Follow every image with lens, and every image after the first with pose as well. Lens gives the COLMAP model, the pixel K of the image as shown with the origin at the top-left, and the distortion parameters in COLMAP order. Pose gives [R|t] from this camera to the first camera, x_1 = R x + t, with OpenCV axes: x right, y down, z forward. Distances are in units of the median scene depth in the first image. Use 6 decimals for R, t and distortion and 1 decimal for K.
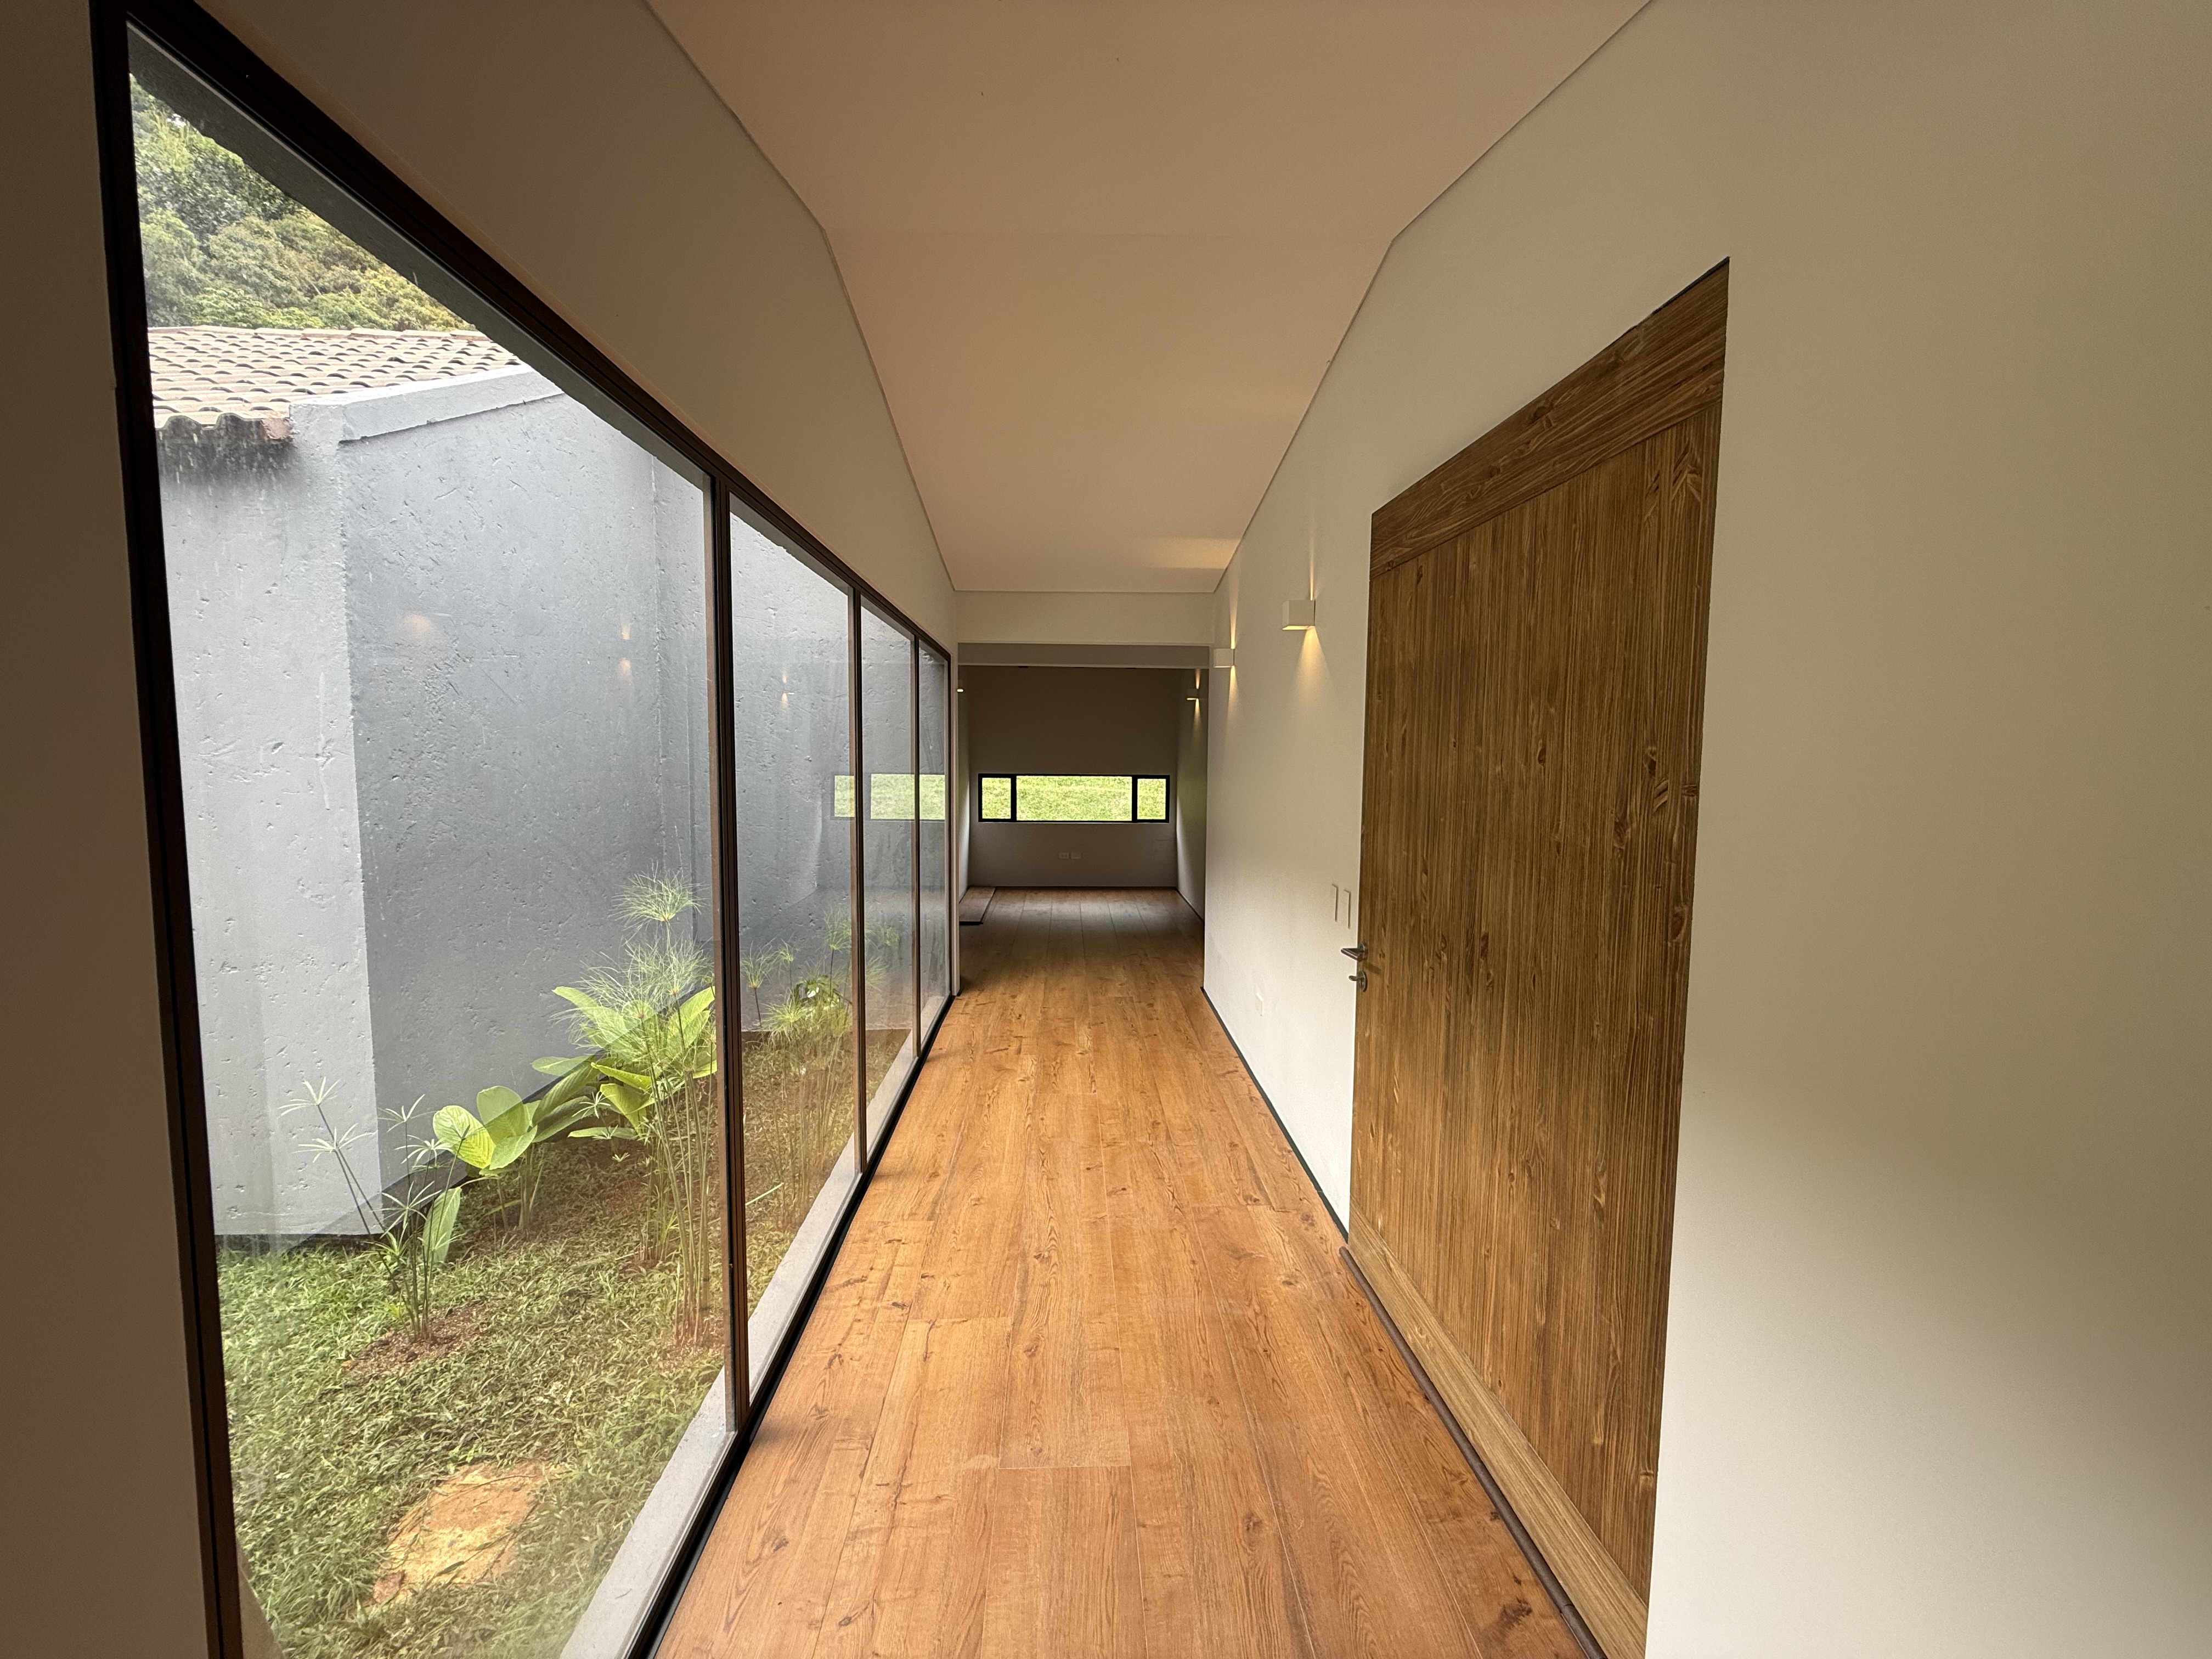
lens RADIAL K [[879.9, 0, 1101.5], [0, 879.9, 823.5], [0, 0, 1]] dist [0.001676, -0.000586]
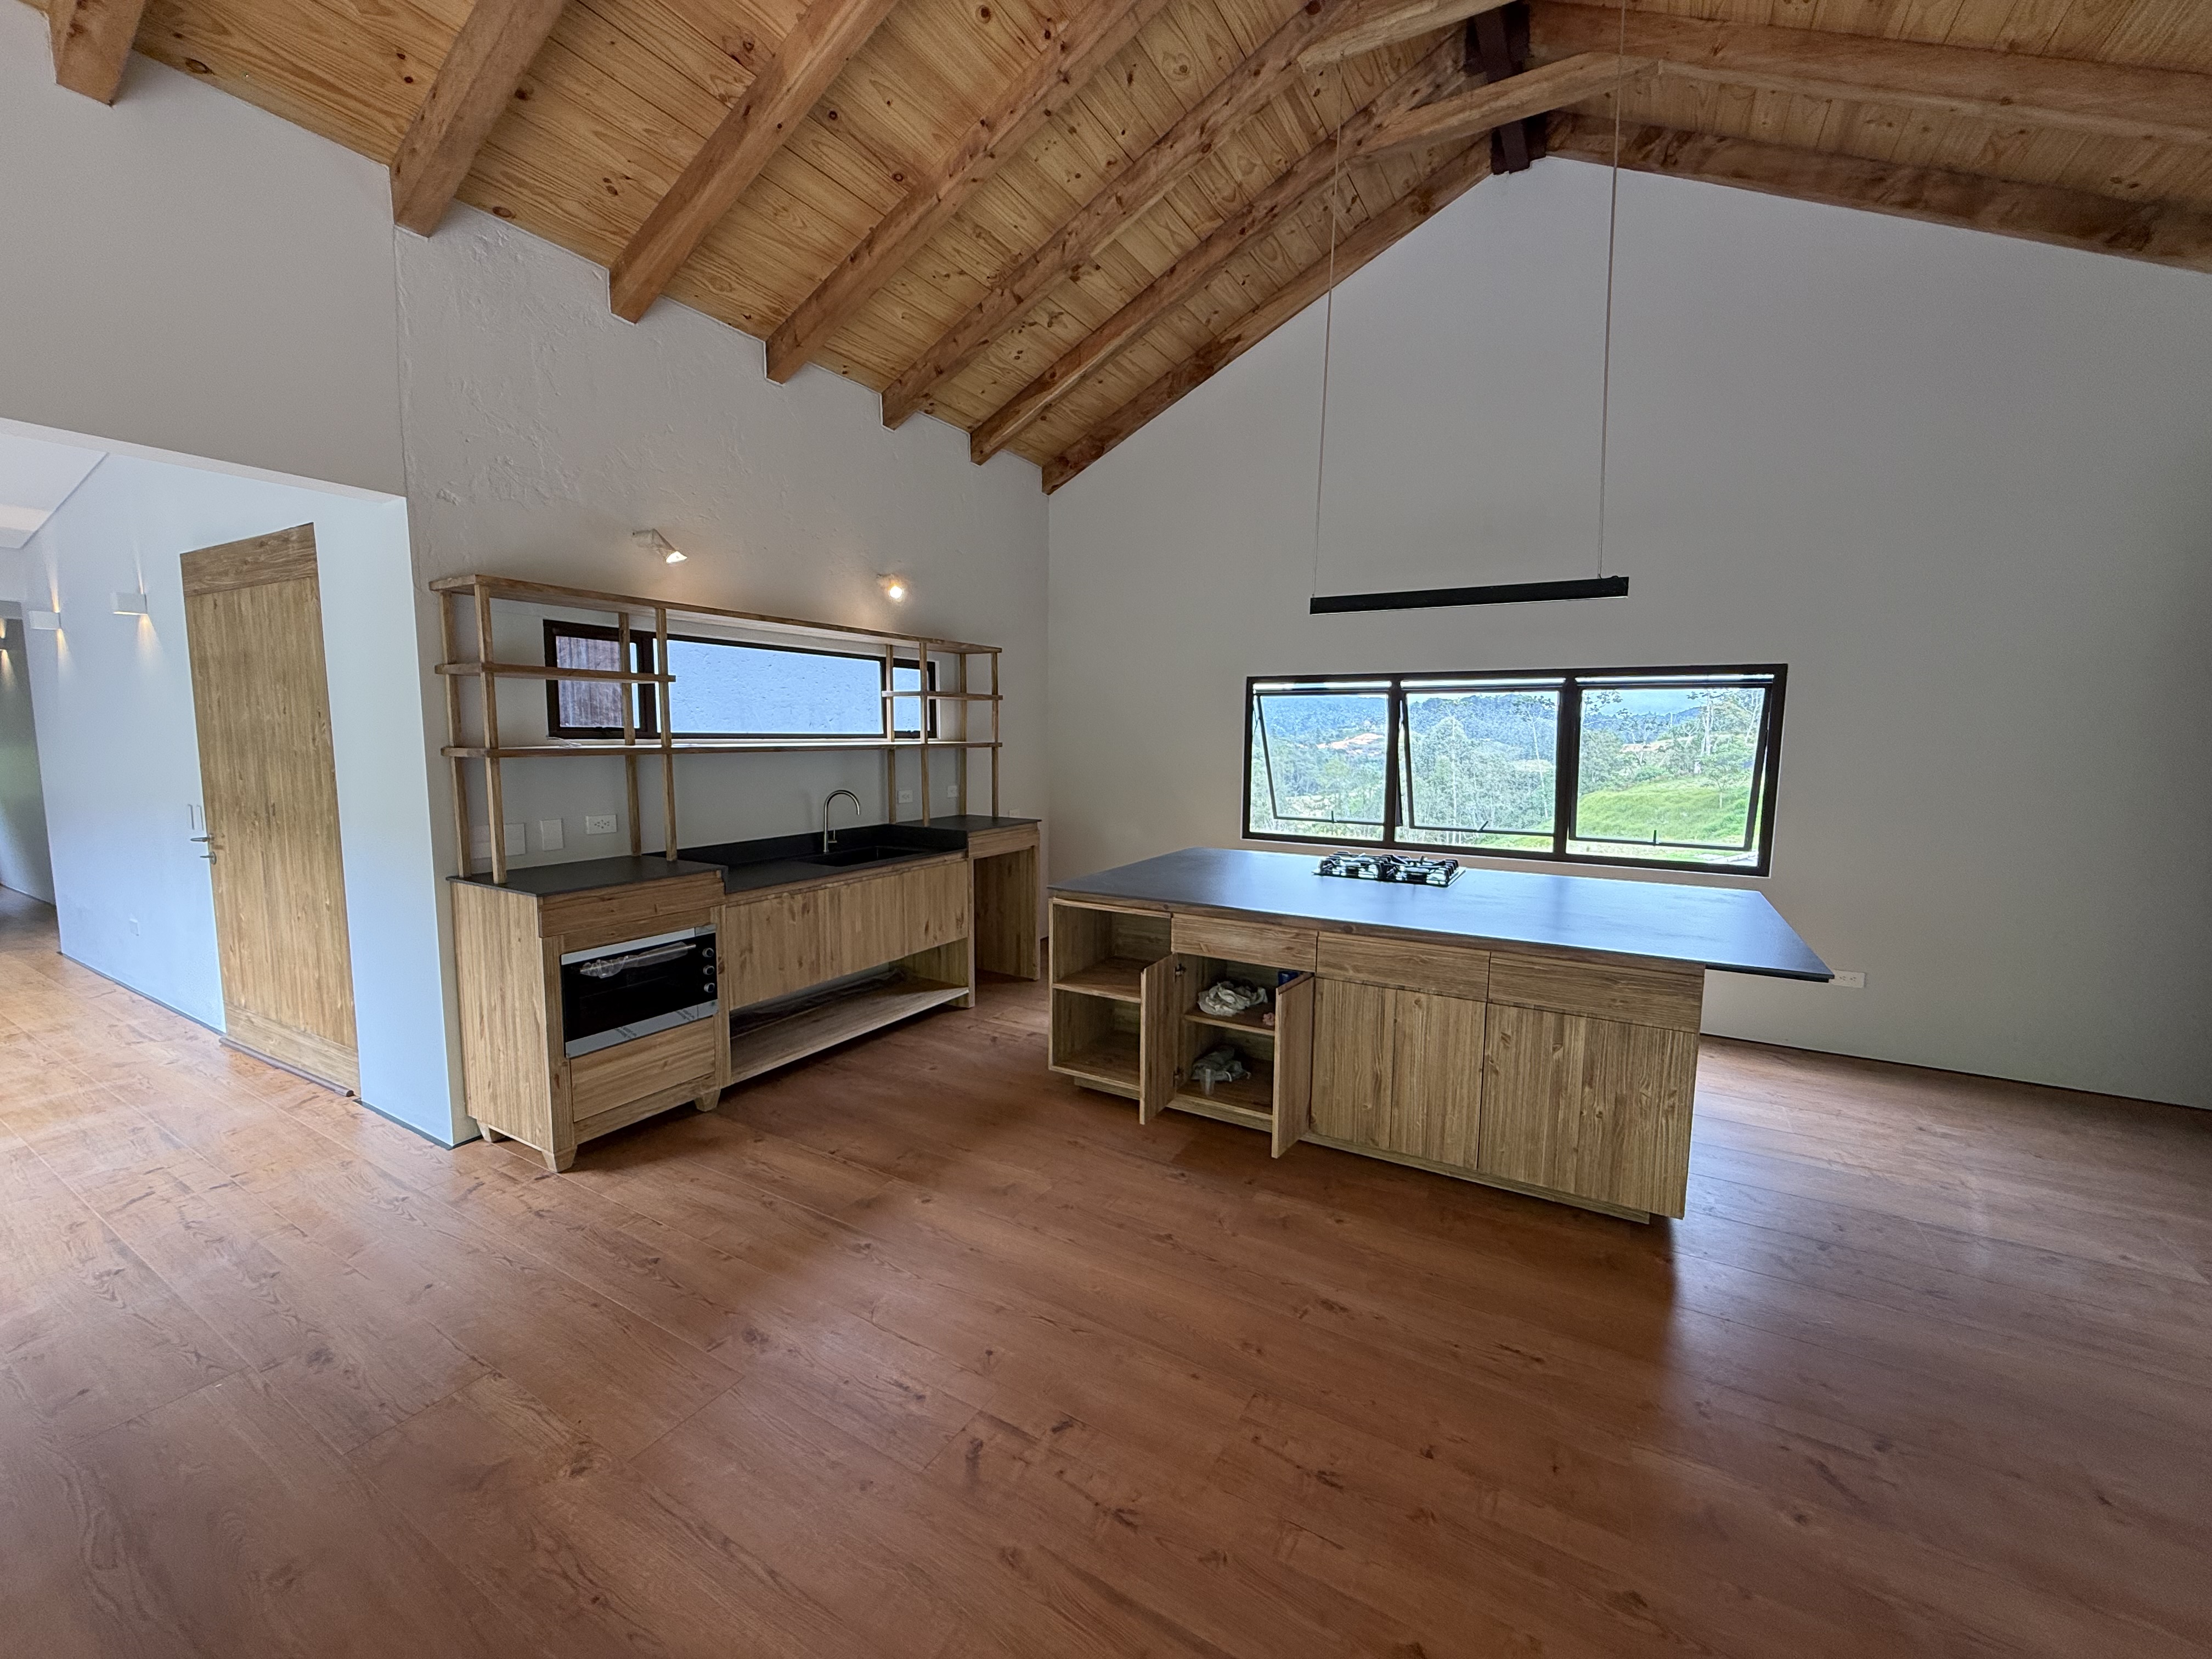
lens RADIAL K [[879.9, 0, 1102.6], [0, 879.9, 823.7], [0, 0, 1]] dist [0.001676, -0.000586]
pose [[0.539670, -0.091302, 0.836911, -0.218819], [0.062720, 0.995700, 0.068181, 0.163214], [-0.839537, 0.015696, 0.543075, -1.691908]]
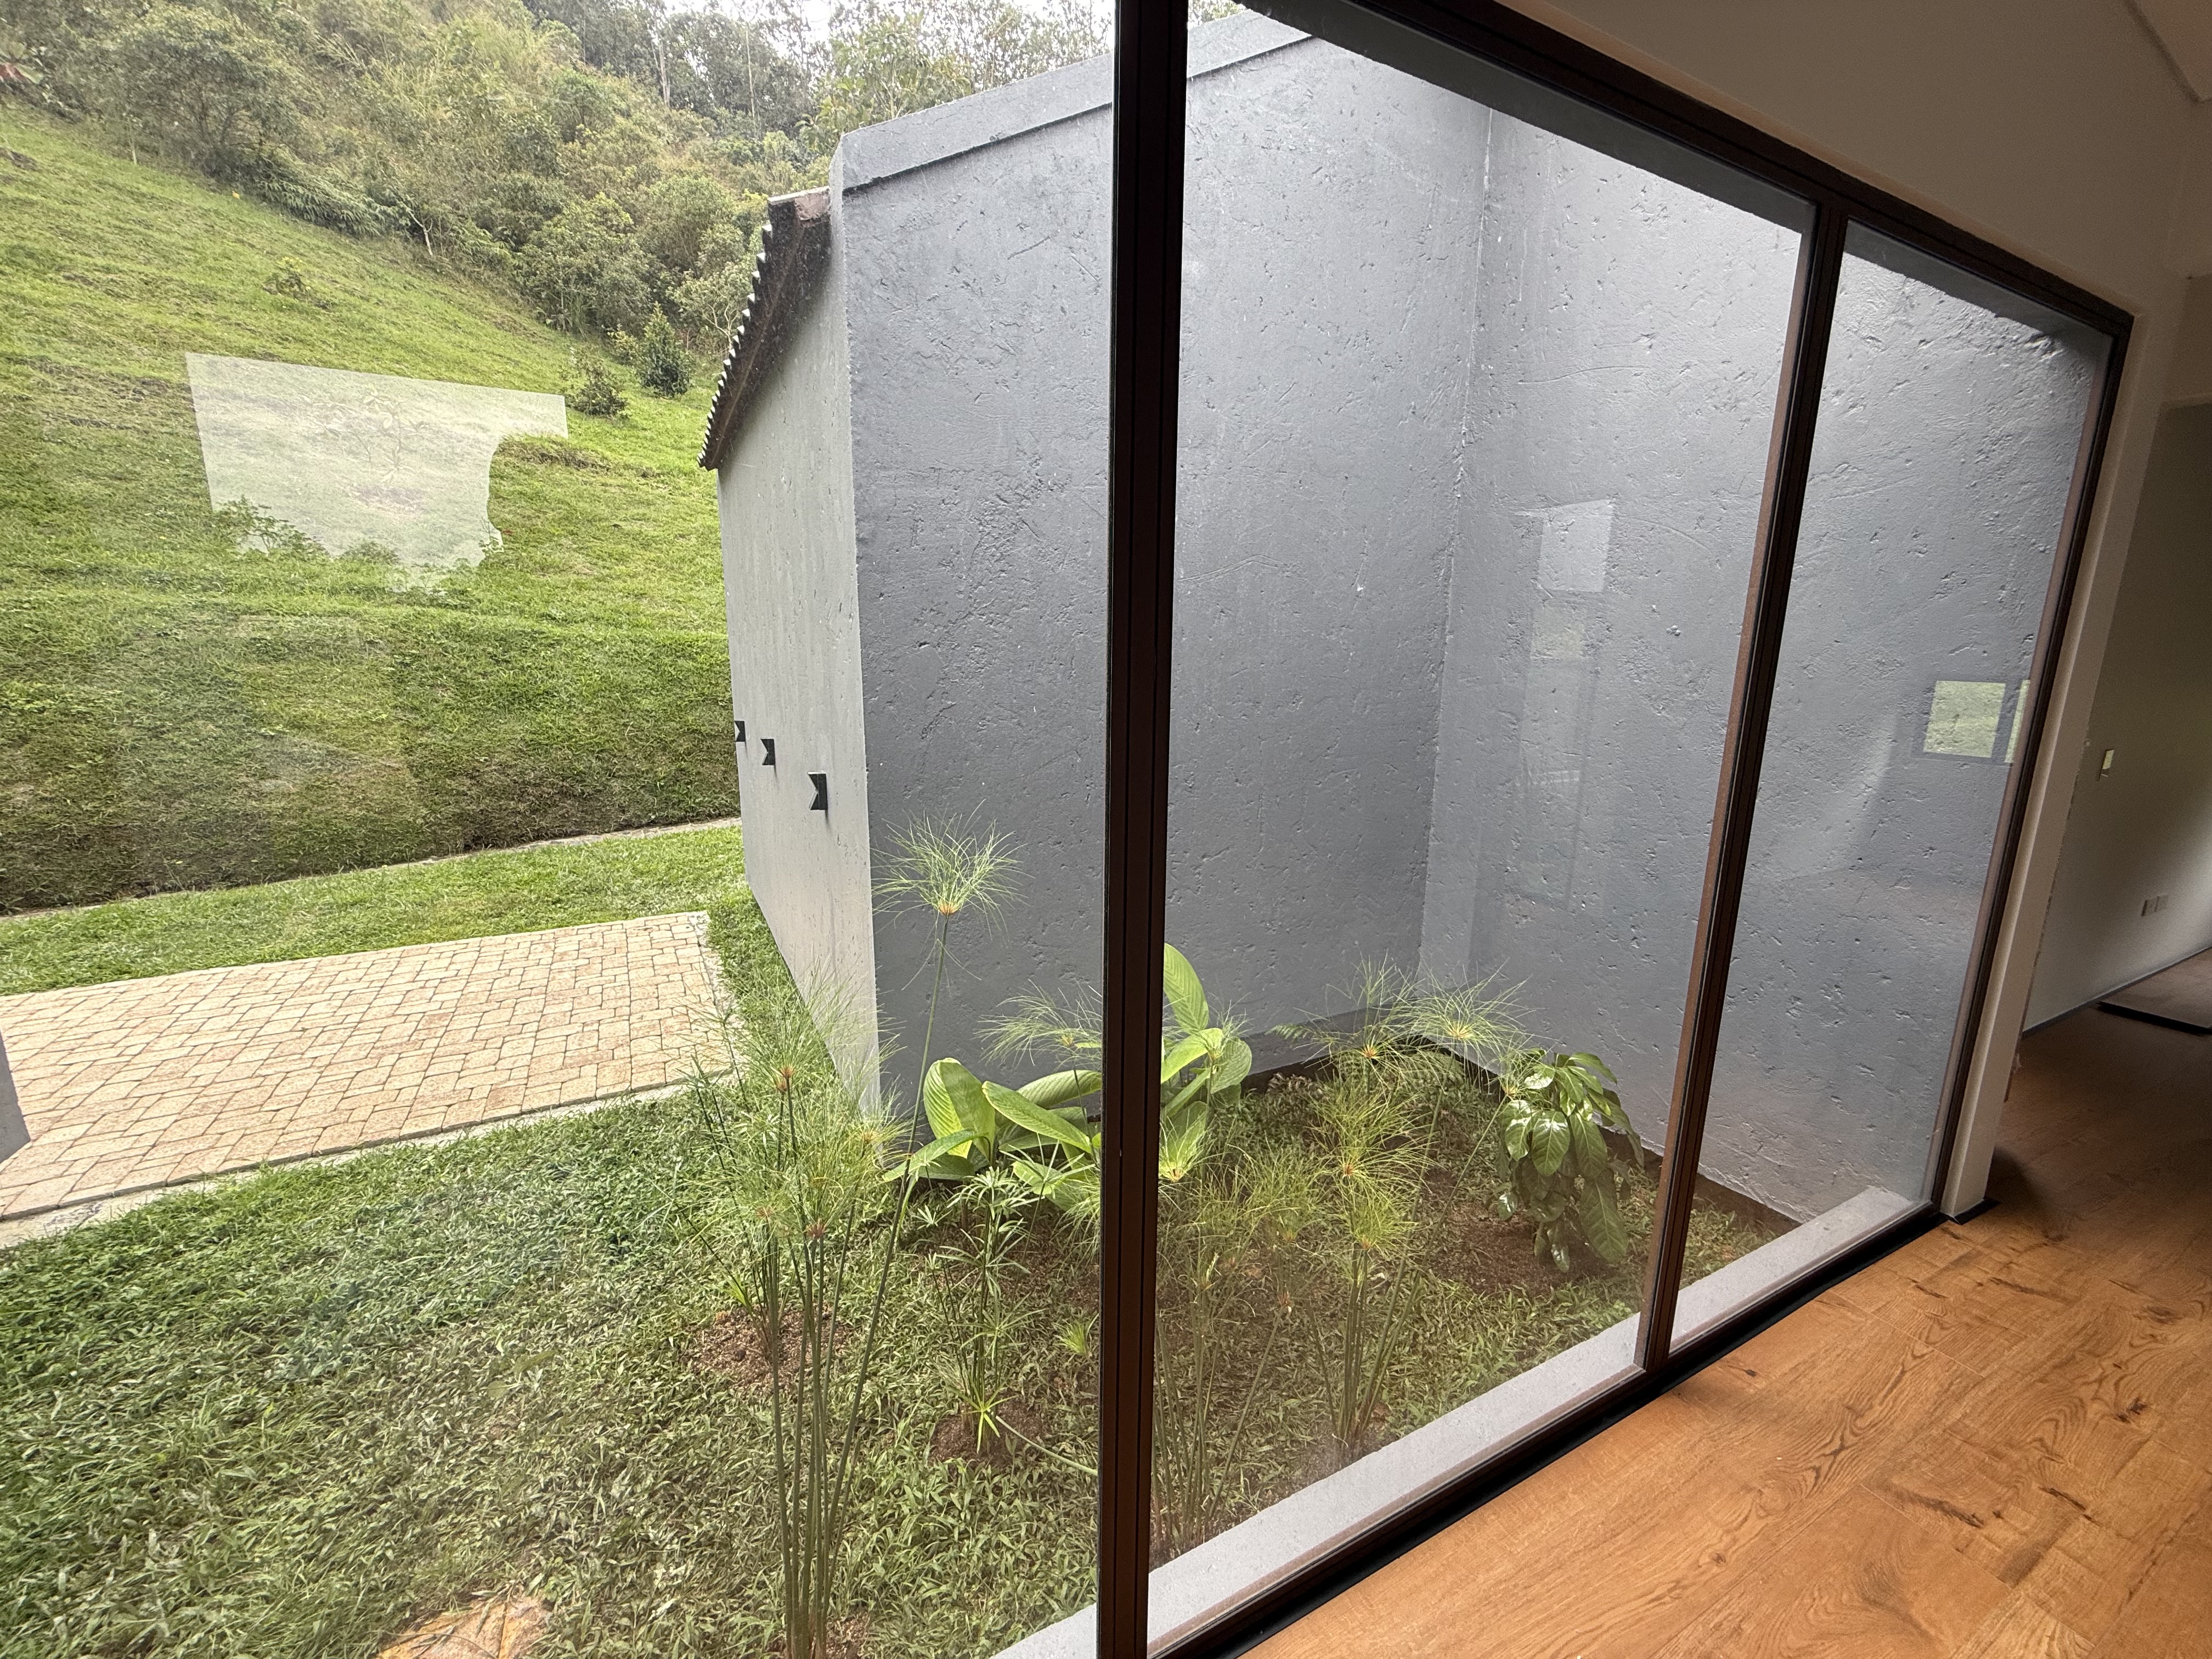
lens RADIAL K [[879.9, 0, 1095.5], [0, 879.9, 823.9], [0, 0, 1]] dist [0.001676, -0.000586]
pose [[0.414088, 0.178909, -0.892481, 0.004230], [-0.073597, 0.983864, 0.163080, -0.080187], [0.907257, -0.001846, 0.420574, 1.848912]]
